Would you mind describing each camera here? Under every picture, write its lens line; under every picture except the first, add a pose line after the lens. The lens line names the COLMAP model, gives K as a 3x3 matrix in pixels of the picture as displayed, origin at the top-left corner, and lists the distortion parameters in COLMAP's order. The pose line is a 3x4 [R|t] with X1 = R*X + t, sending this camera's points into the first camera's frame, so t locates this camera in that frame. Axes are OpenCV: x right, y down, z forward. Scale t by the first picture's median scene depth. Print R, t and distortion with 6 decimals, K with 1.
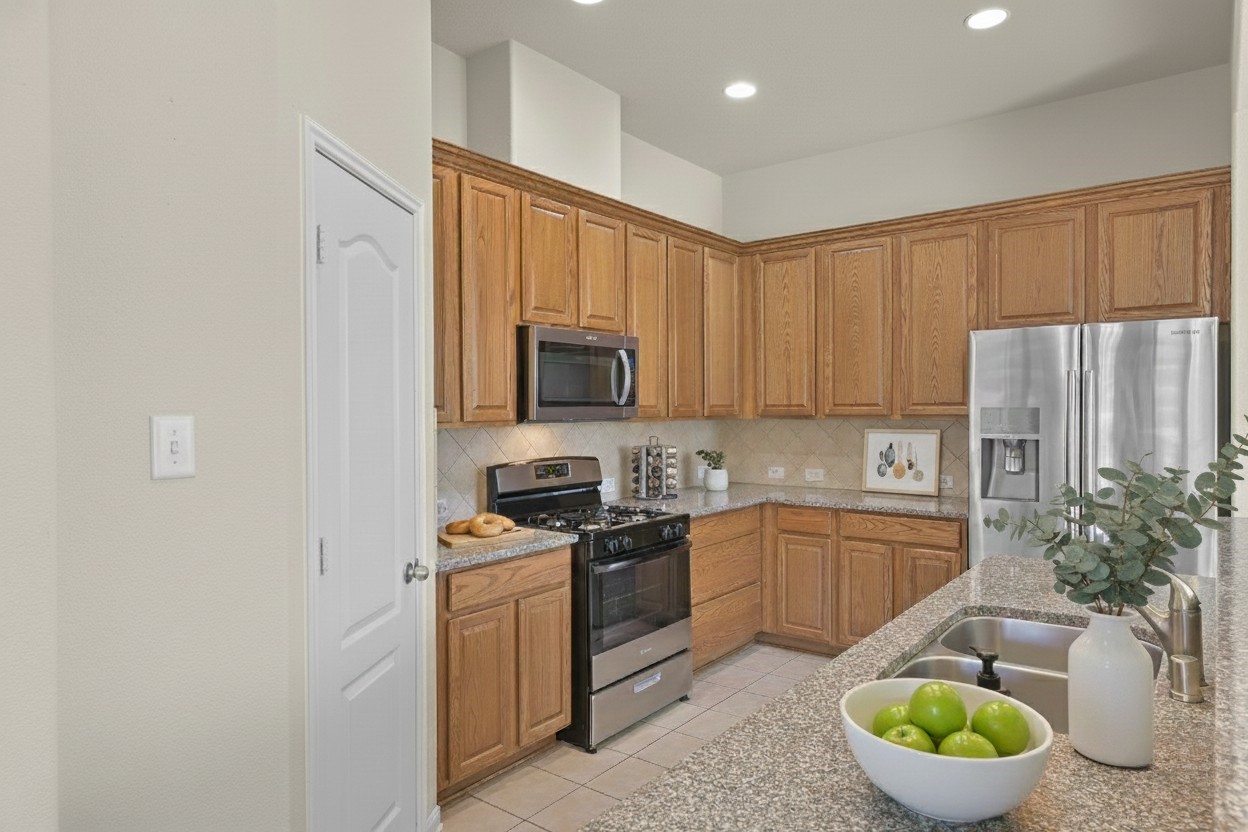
lens RADIAL K [[747.2, 0, 624.0], [0, 747.2, 416.0], [0, 0, 1]] dist [0.001611, 0.000724]
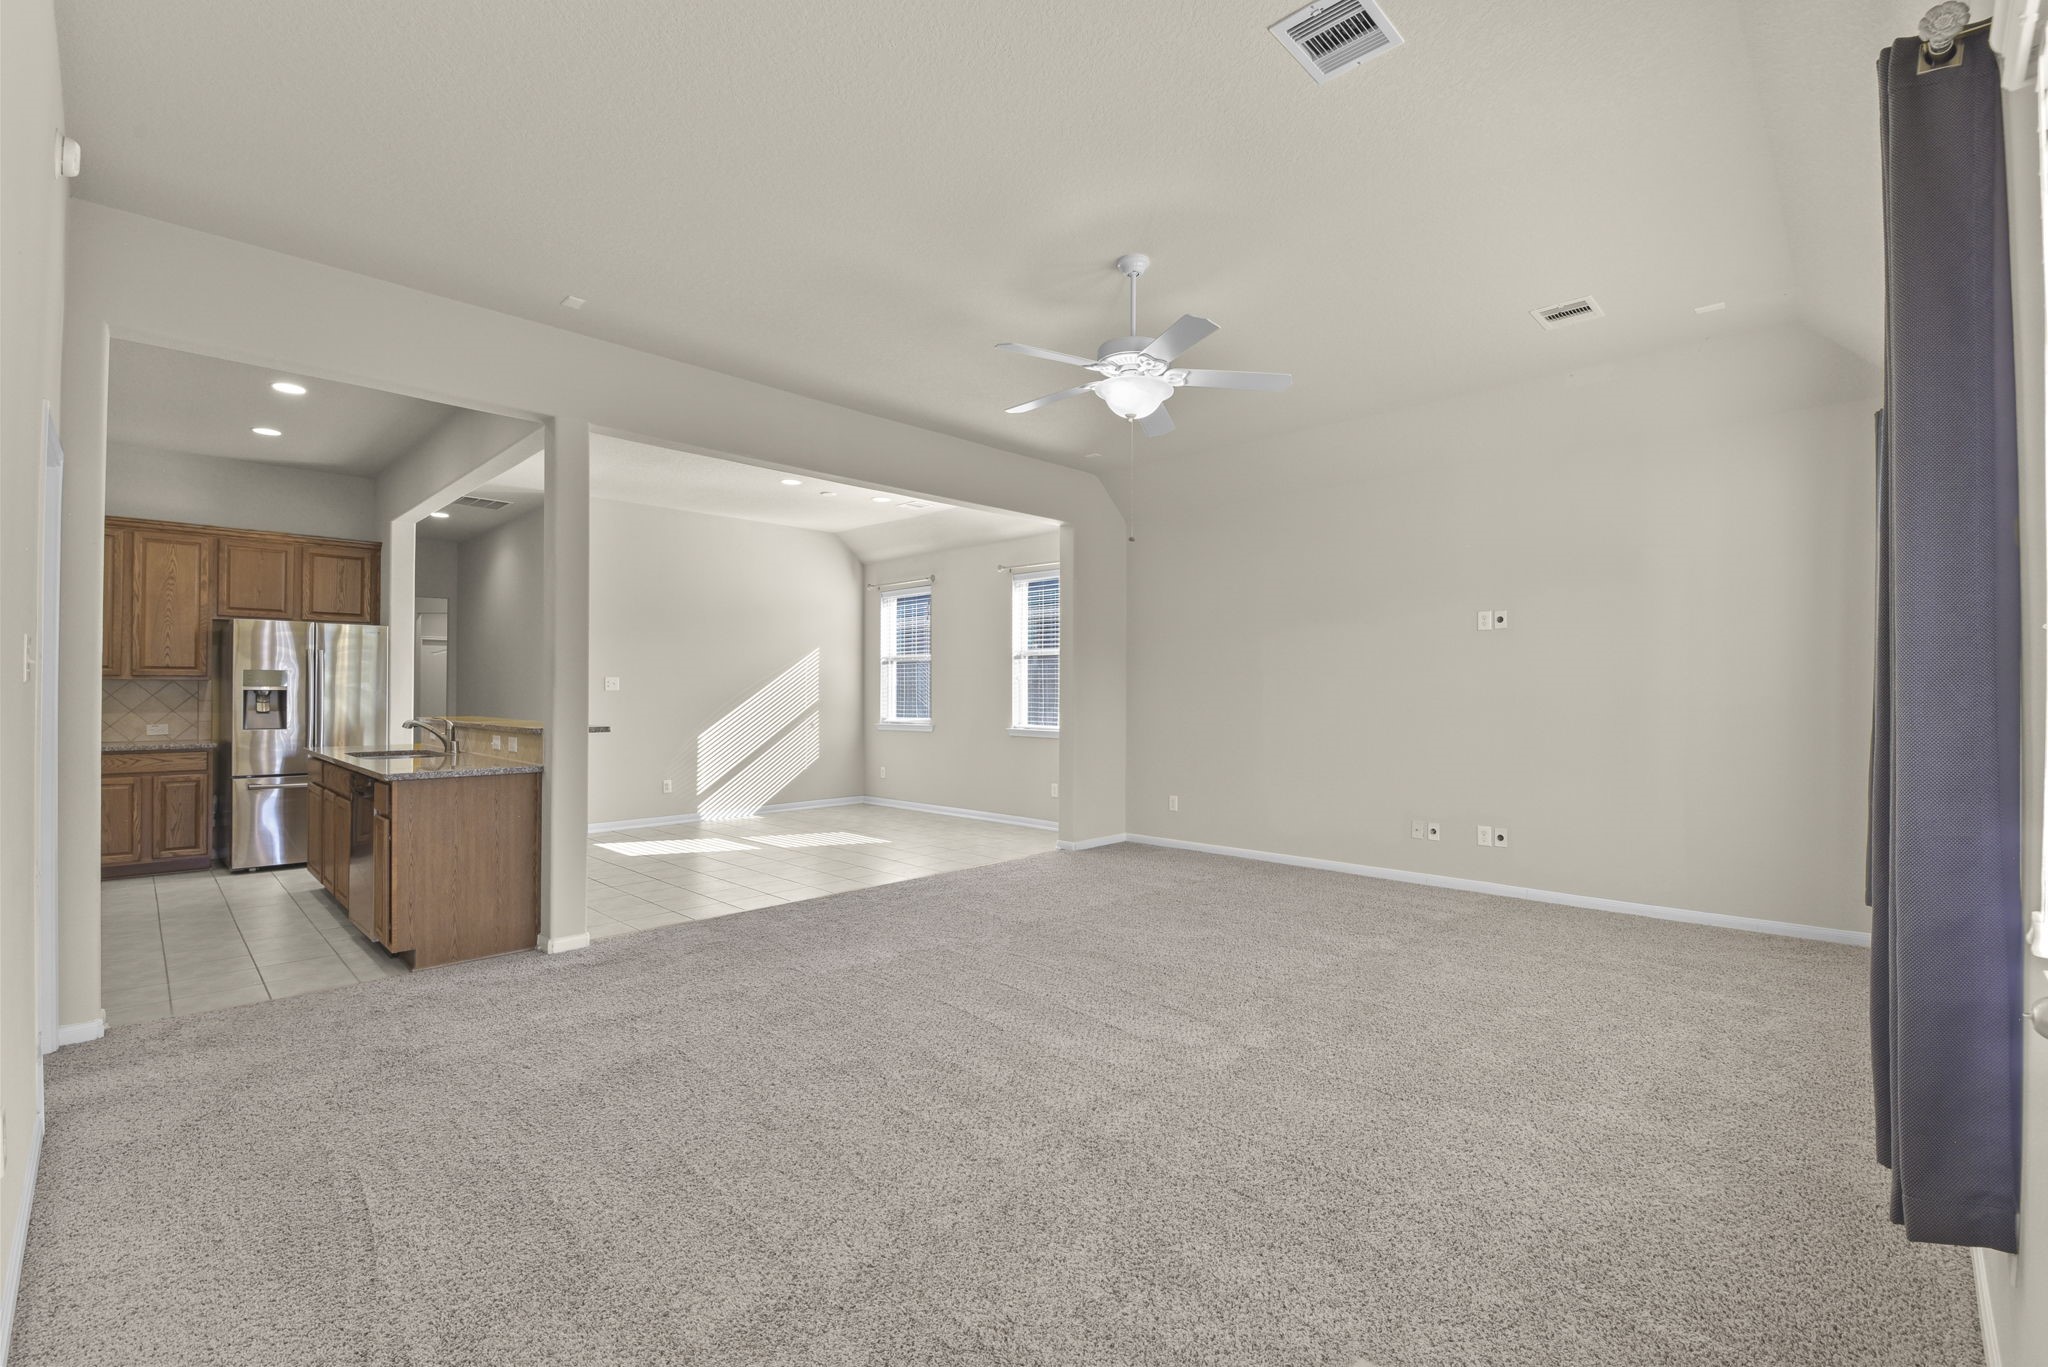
lens RADIAL K [[885.4, 0, 1072.7], [0, 885.4, 686.3], [0, 0, 1]] dist [-0.036344, -0.000058]
pose [[0.089354, 0.014236, 0.995898, -1.027098], [0.006661, 0.999867, -0.014891, 0.055232], [-0.995978, 0.007964, 0.089247, -0.785500]]
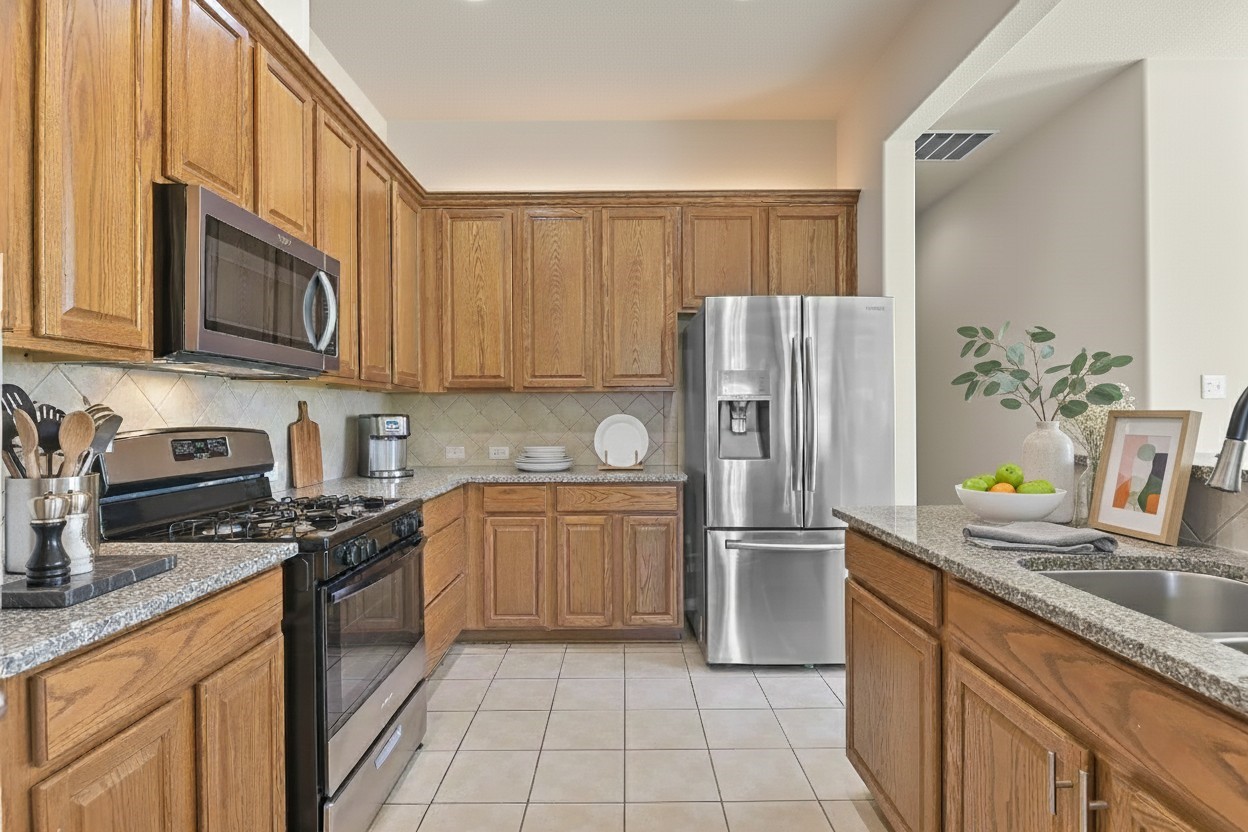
lens RADIAL K [[609.9, 0, 625.7], [0, 609.9, 418.8], [0, 0, 1]] dist [-0.002160, -0.000761]
pose [[0.785047, -0.001142, 0.619435, -0.134826], [0.004430, 0.999983, -0.003772, 0.052844], [-0.619420, 0.005705, 0.785039, 0.387145]]
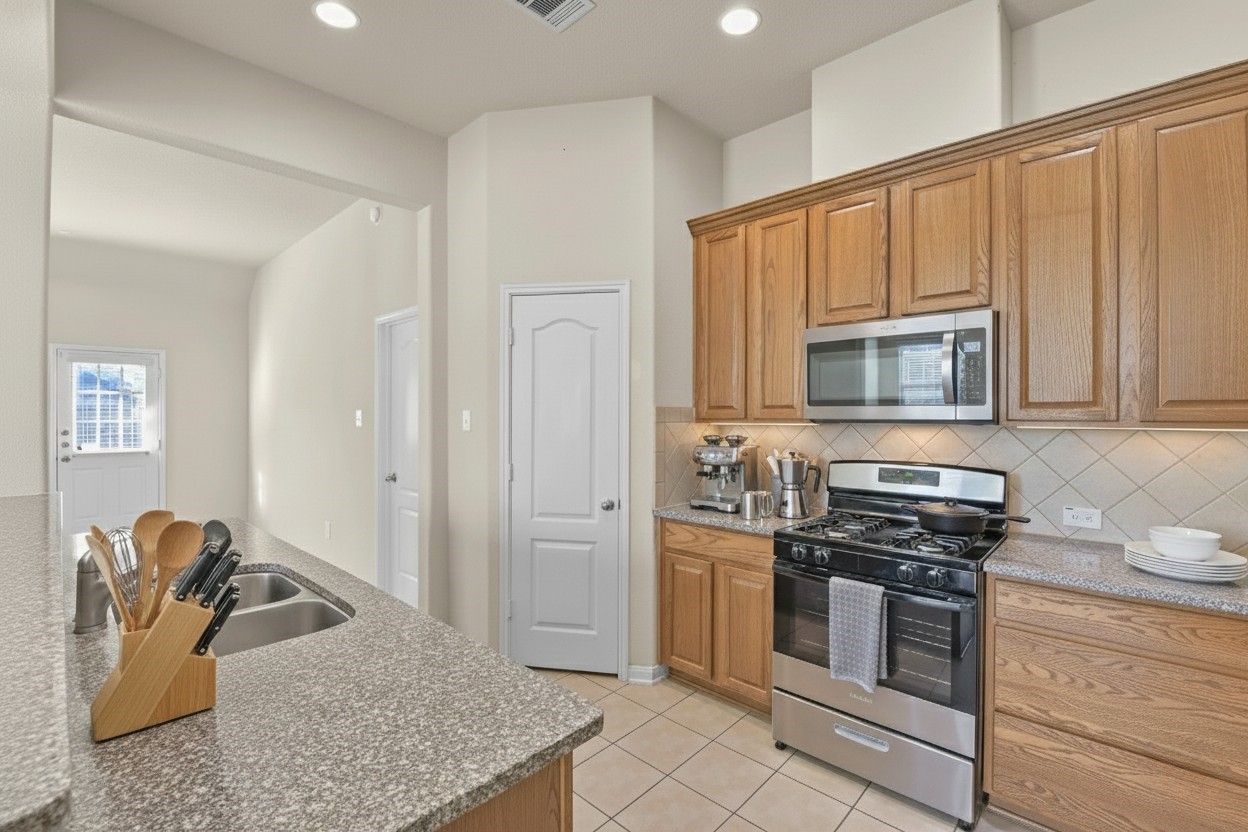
lens RADIAL K [[552.2, 0, 617.1], [0, 552.2, 411.5], [0, 0, 1]] dist [-0.001565, -0.000256]
pose [[-0.090707, -0.000700, -0.995877, 0.609316], [-0.012542, 0.999921, 0.000440, -0.000978], [0.995799, 0.012531, -0.090709, 0.714593]]
